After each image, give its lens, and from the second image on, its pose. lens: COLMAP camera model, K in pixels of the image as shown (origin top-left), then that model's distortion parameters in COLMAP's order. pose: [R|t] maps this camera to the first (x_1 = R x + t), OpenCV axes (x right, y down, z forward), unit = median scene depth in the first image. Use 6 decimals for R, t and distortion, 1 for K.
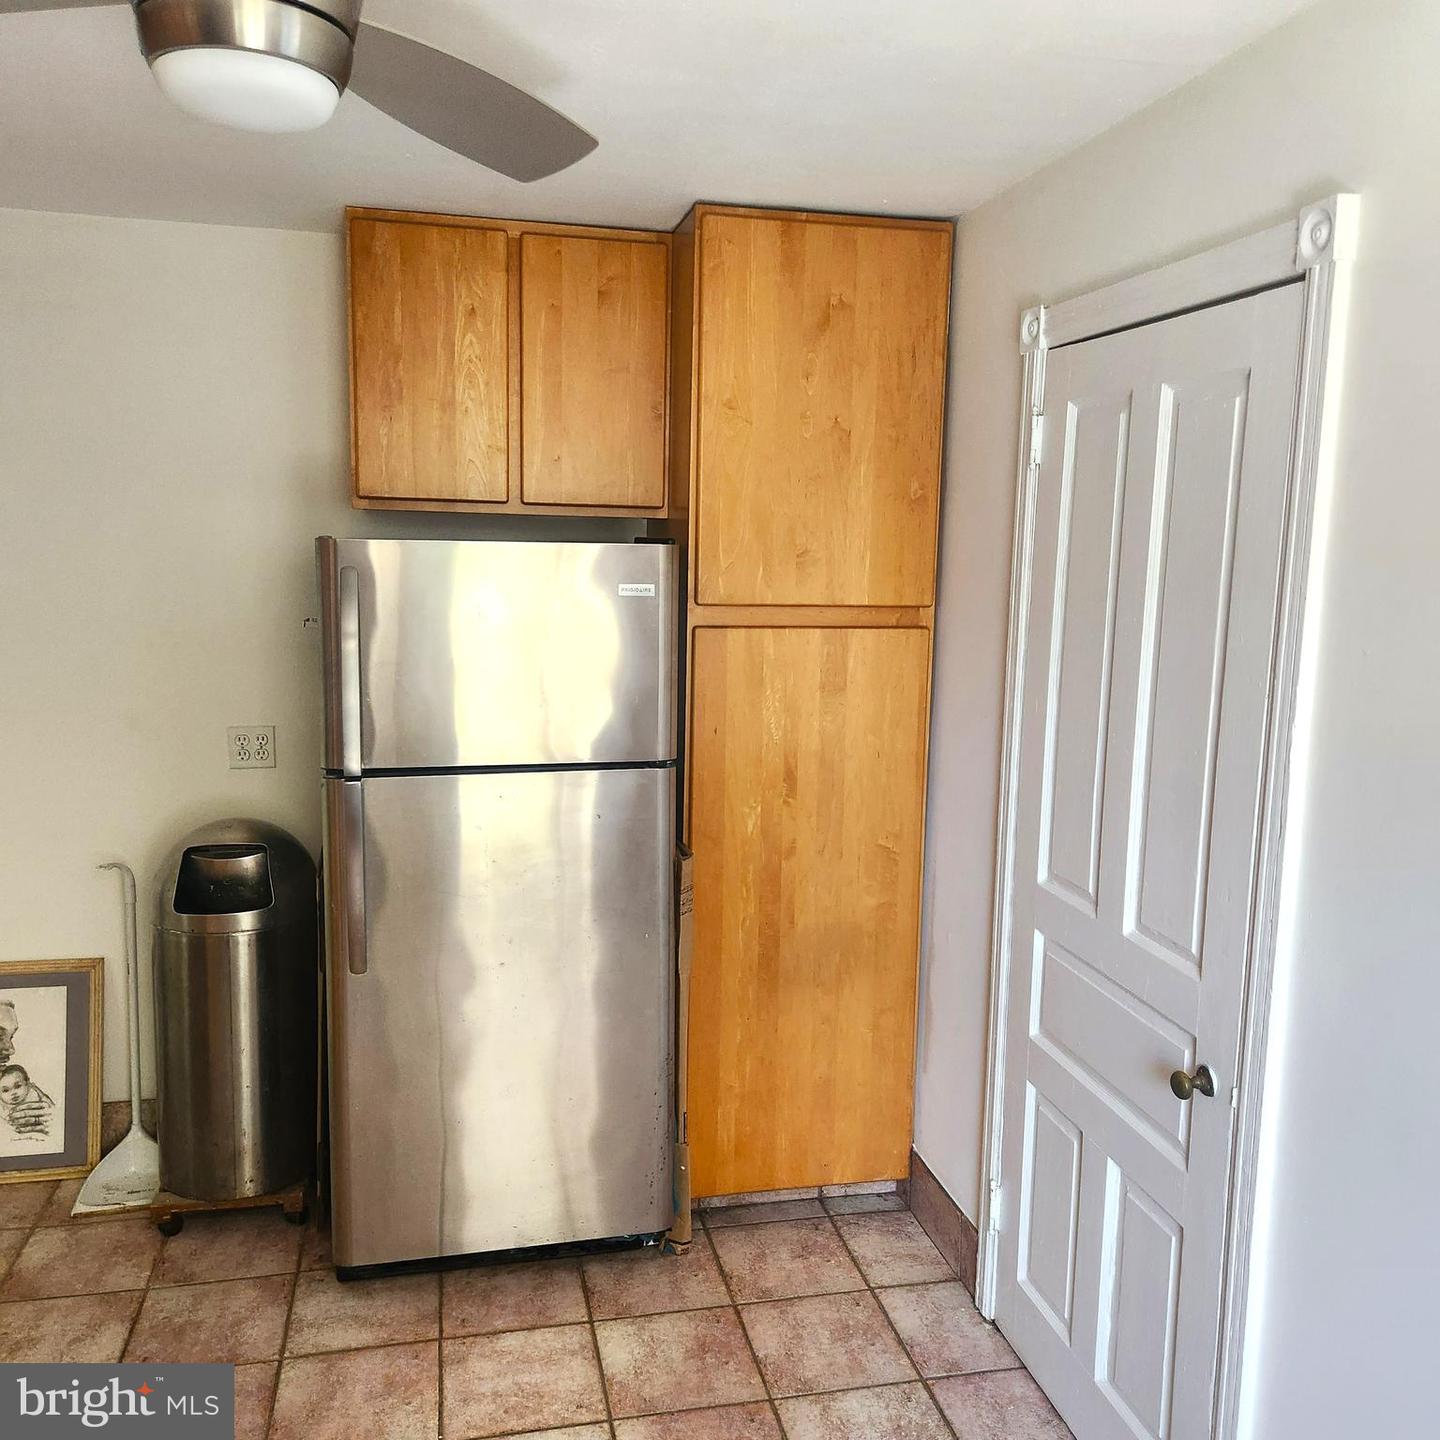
lens RADIAL K [[1279.3, 0, 707.8], [0, 1279.3, 702.4], [0, 0, 1]] dist [0.082966, -0.083508]
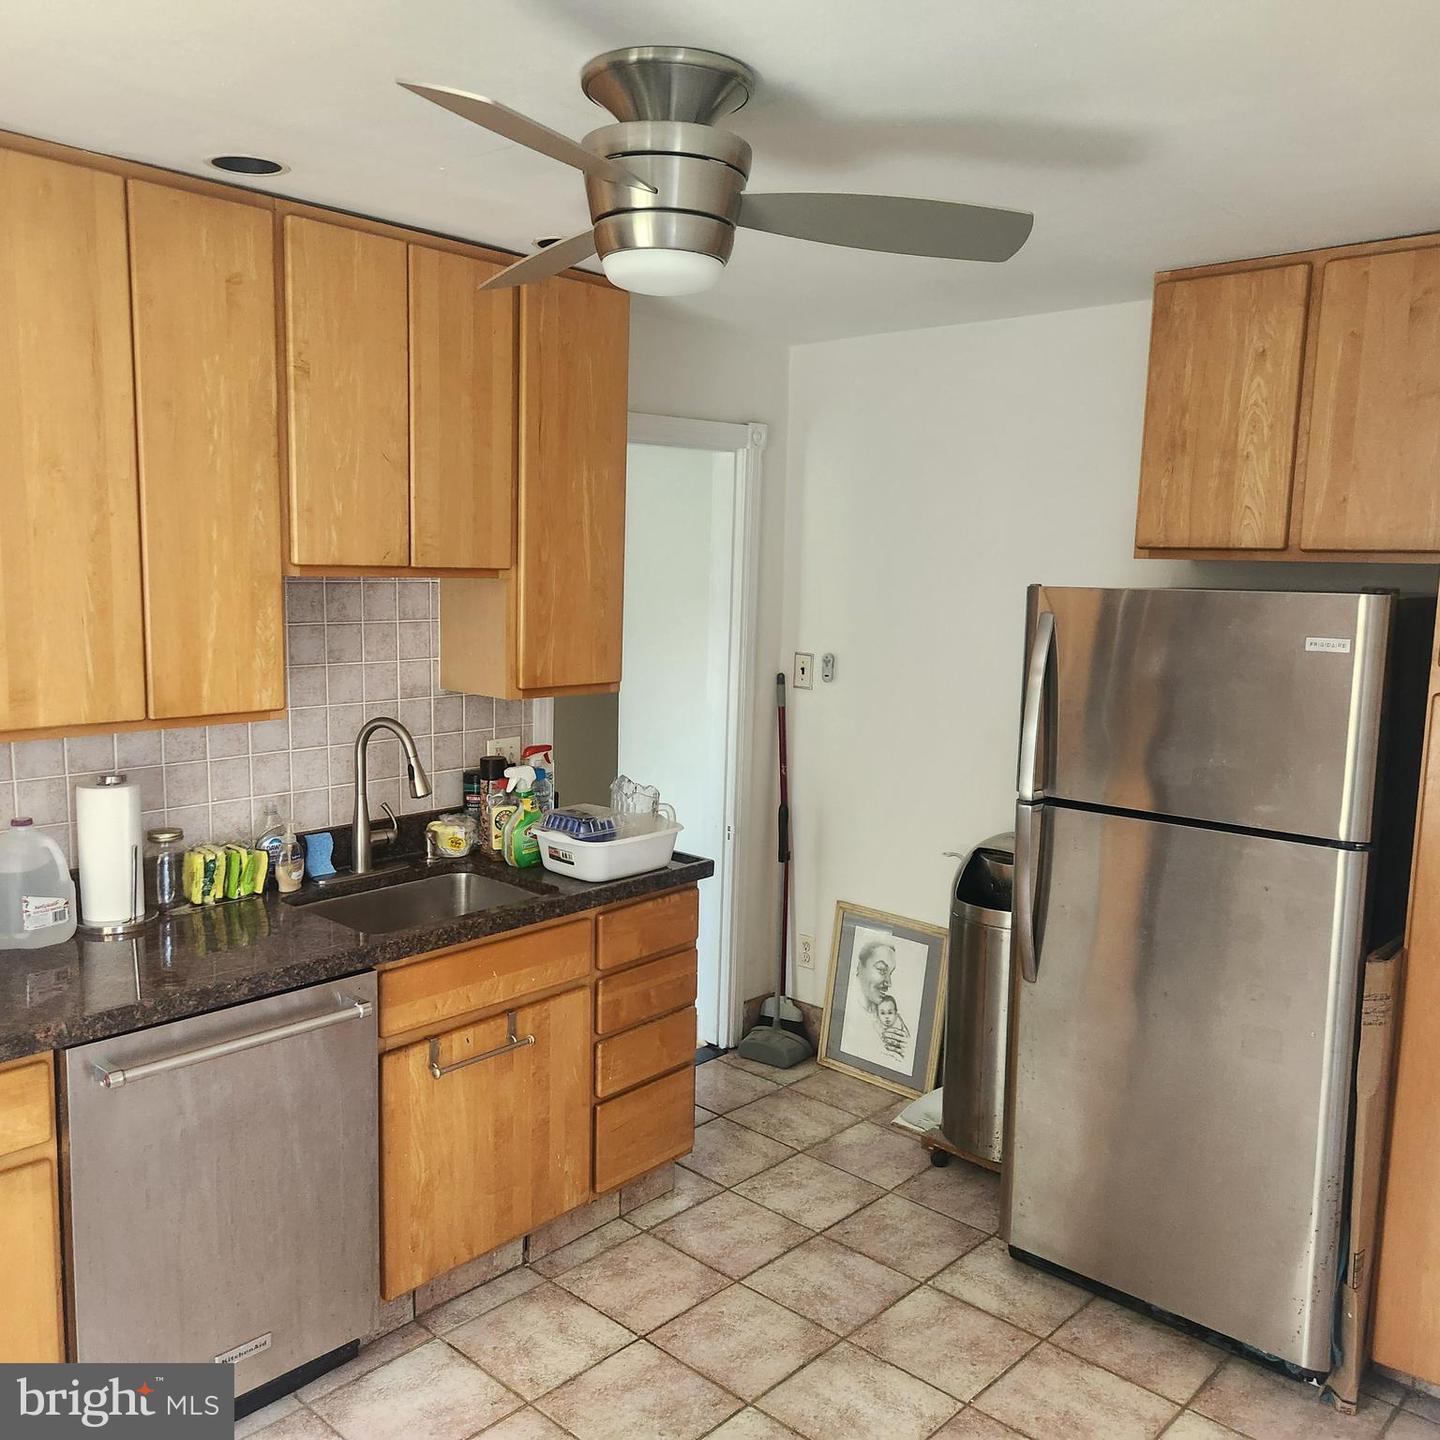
lens RADIAL K [[1279.3, 0, 693.2], [0, 1279.3, 731.4], [0, 0, 1]] dist [0.082966, -0.083508]
pose [[0.561810, 0.102038, -0.820949, 0.434184], [-0.111984, 0.992610, 0.046739, -0.020732], [0.819652, 0.065675, 0.569085, 0.120979]]
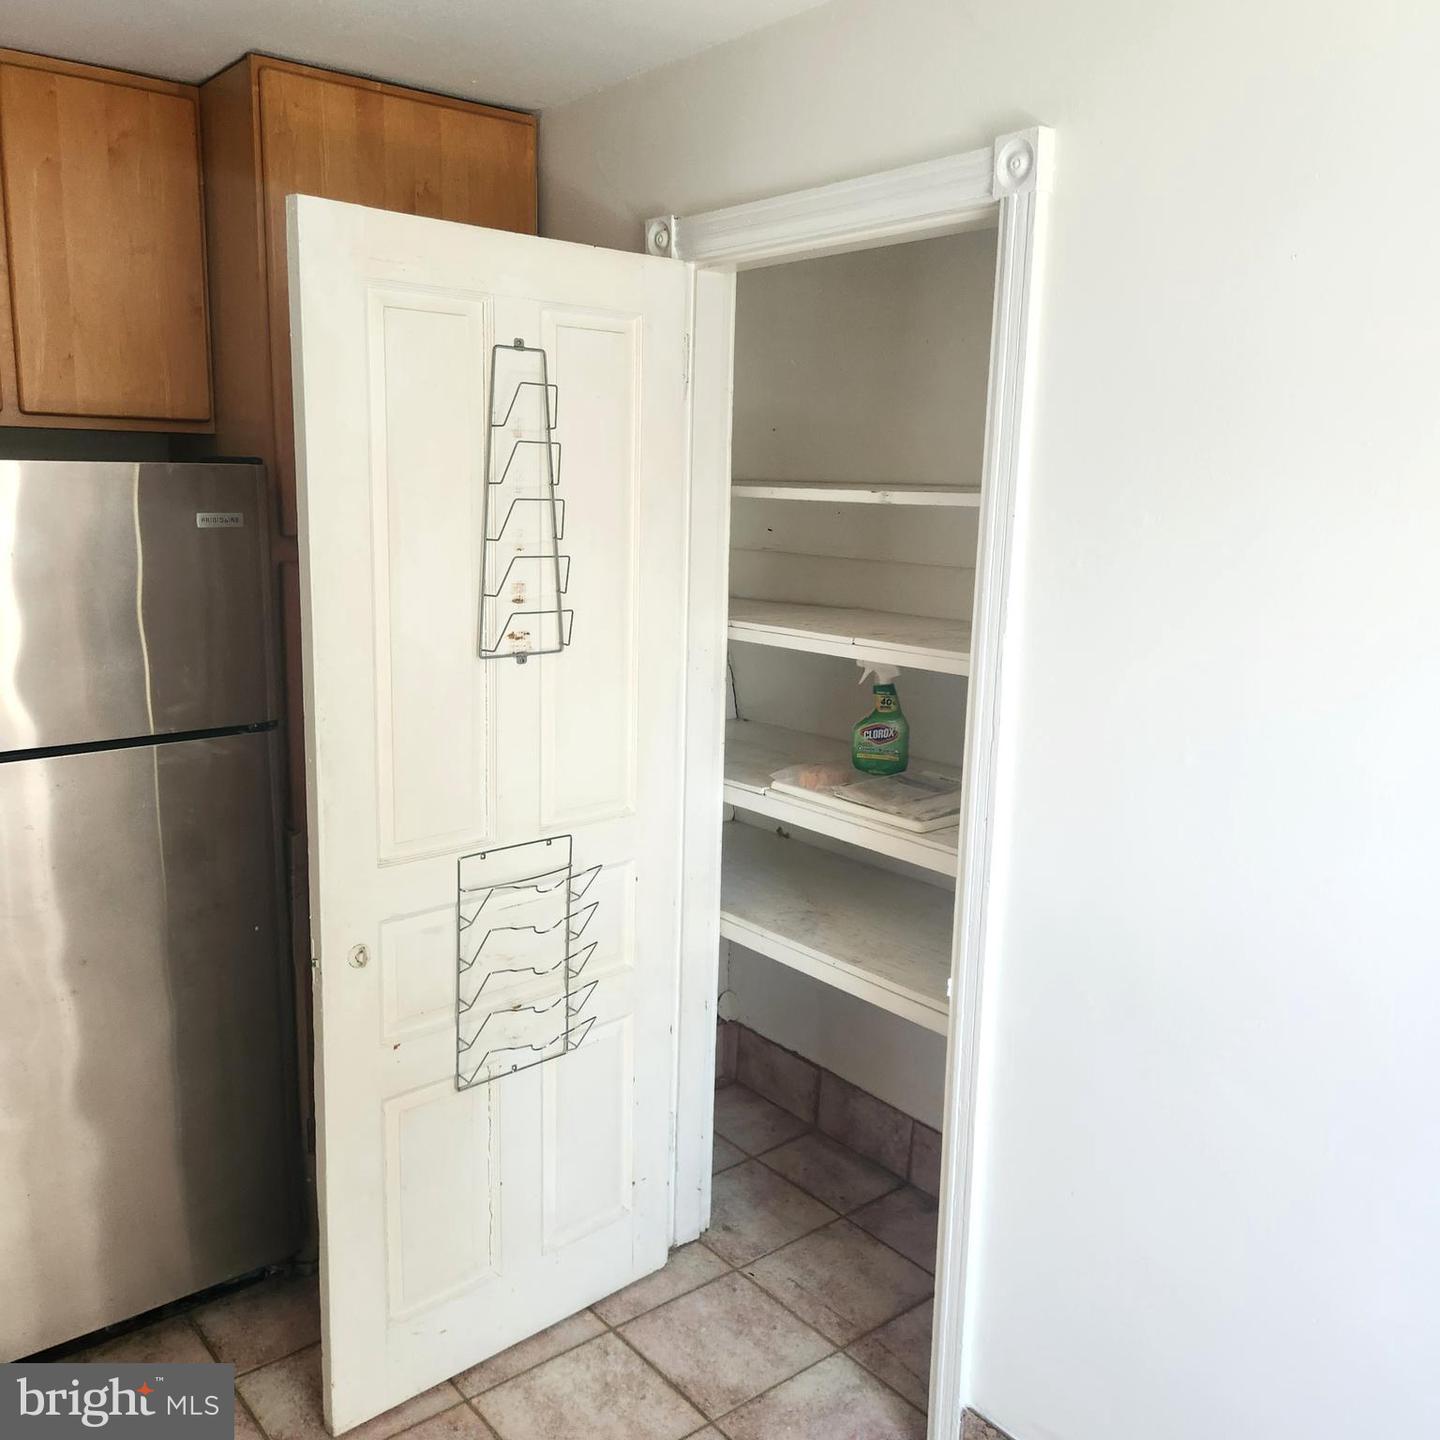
lens RADIAL K [[1279.3, 0, 712.1], [0, 1279.3, 695.7], [0, 0, 1]] dist [0.082966, -0.083508]
pose [[0.895140, -0.079078, 0.438715, -0.144470], [0.056241, 0.996310, 0.064832, -0.010552], [-0.442223, -0.033360, 0.896285, 0.100430]]
